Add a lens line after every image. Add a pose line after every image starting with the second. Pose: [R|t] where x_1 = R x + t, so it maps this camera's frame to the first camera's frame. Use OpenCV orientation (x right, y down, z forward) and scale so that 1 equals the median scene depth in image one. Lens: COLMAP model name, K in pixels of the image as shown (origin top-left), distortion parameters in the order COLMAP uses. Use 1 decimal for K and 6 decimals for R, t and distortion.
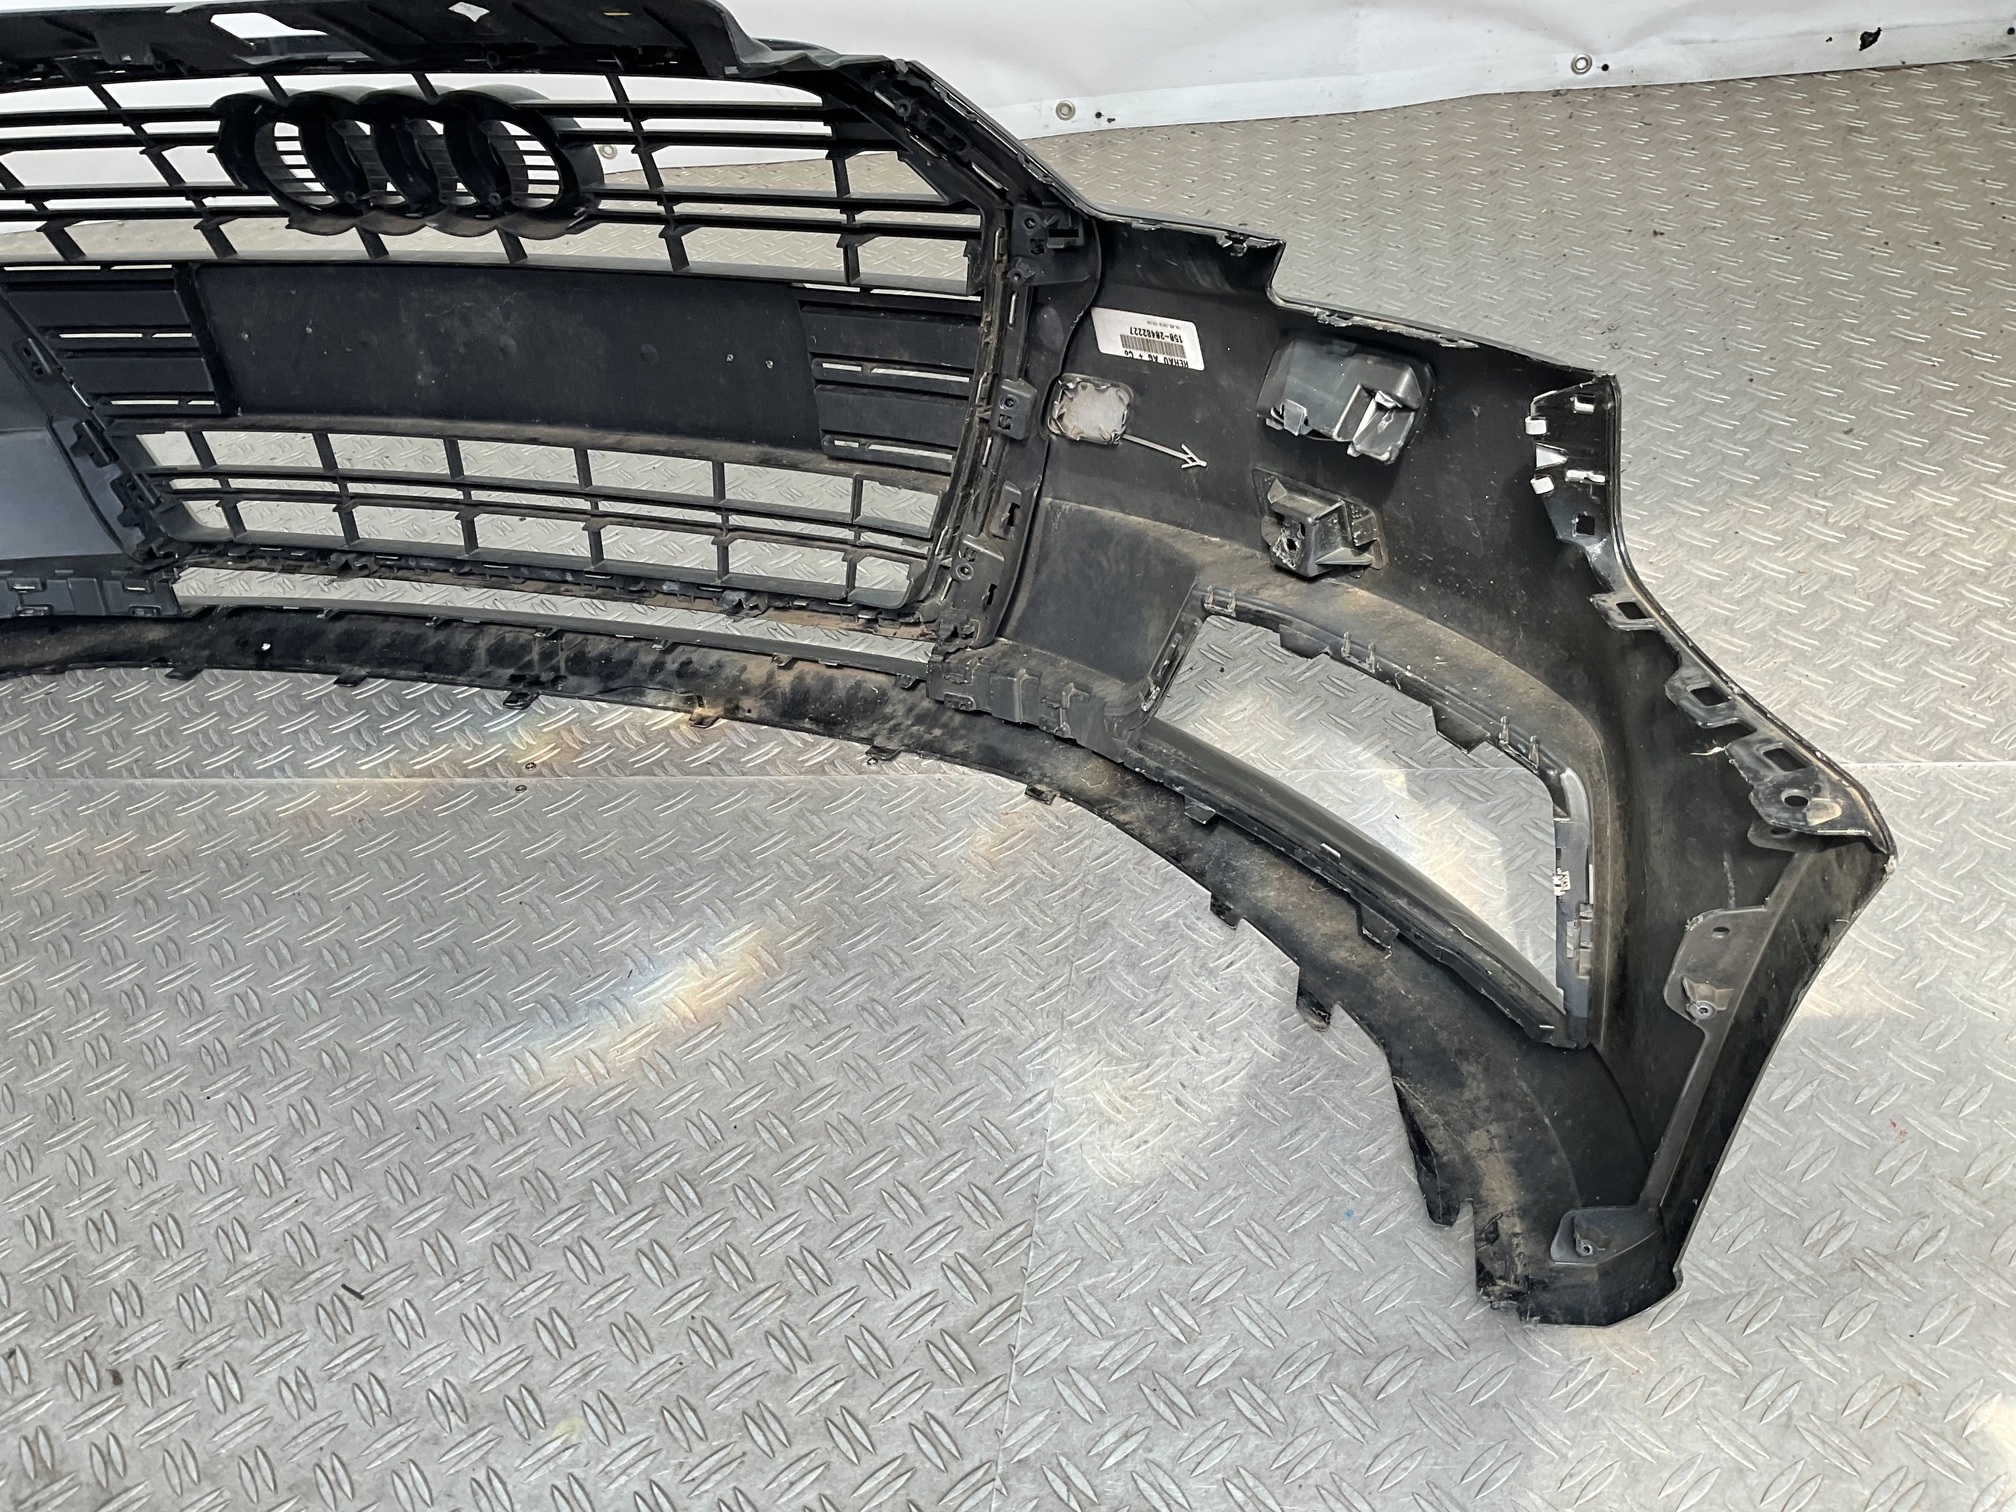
lens RADIAL K [[1693.0, 0, 1029.0], [0, 1693.0, 761.5], [0, 0, 1]] dist [0.066718, -0.137508]
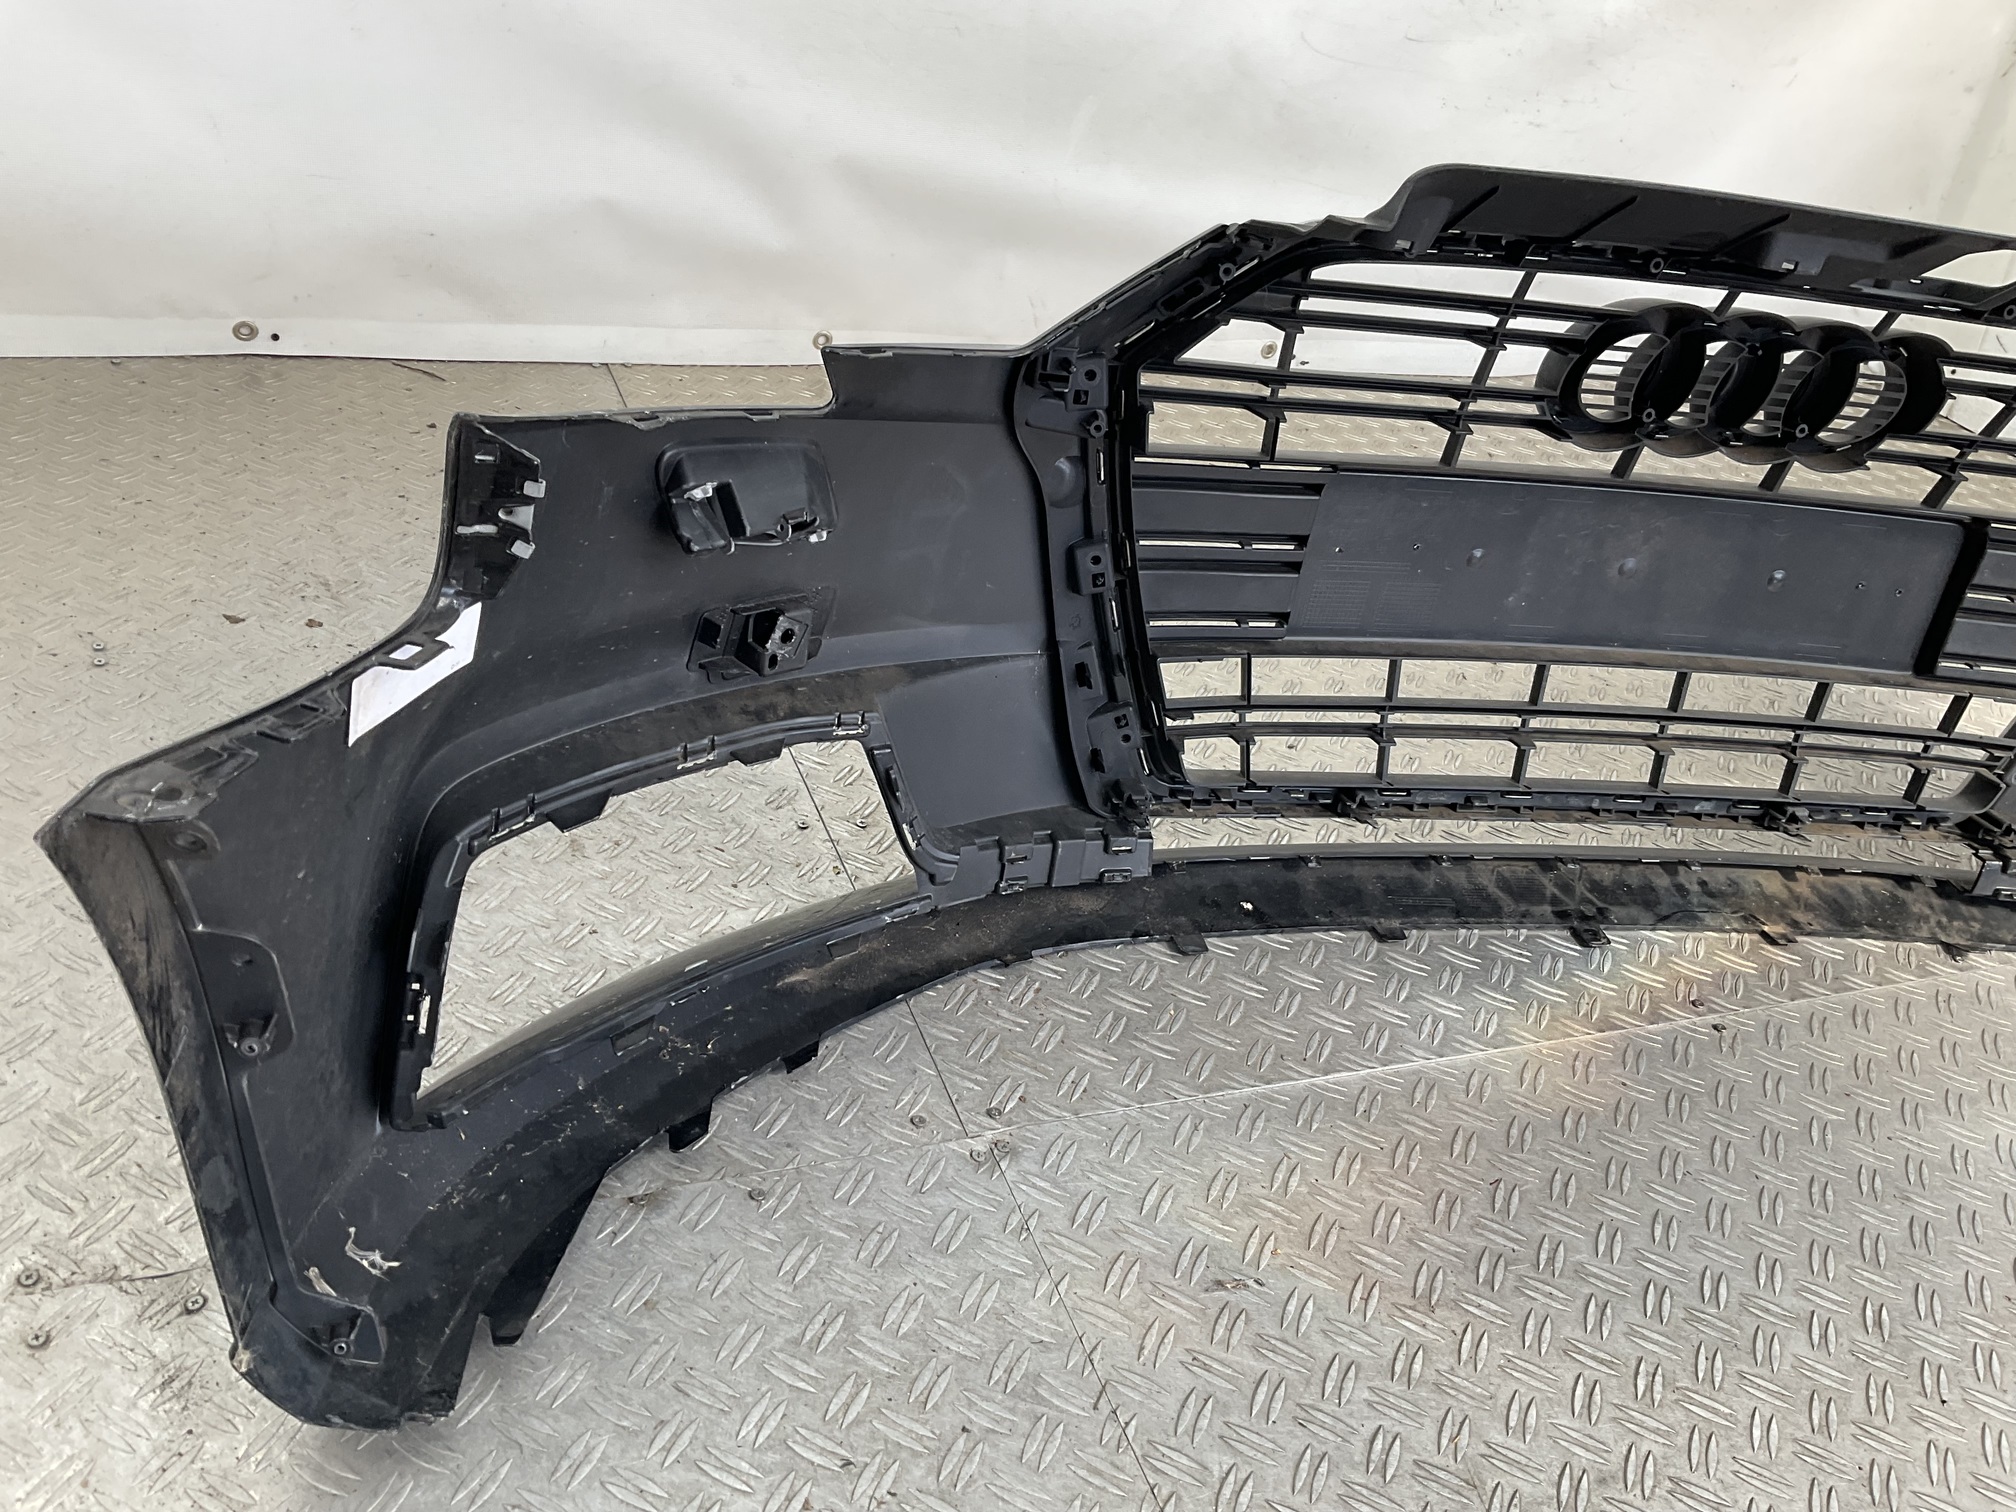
lens RADIAL K [[1693.0, 0, 1013.6], [0, 1693.0, 775.7], [0, 0, 1]] dist [0.066718, -0.137508]
pose [[0.836046, -0.060009, 0.545368, -1.097104], [0.089053, 0.995662, -0.026961, -0.131296], [-0.541385, 0.071108, 0.837763, 0.393889]]
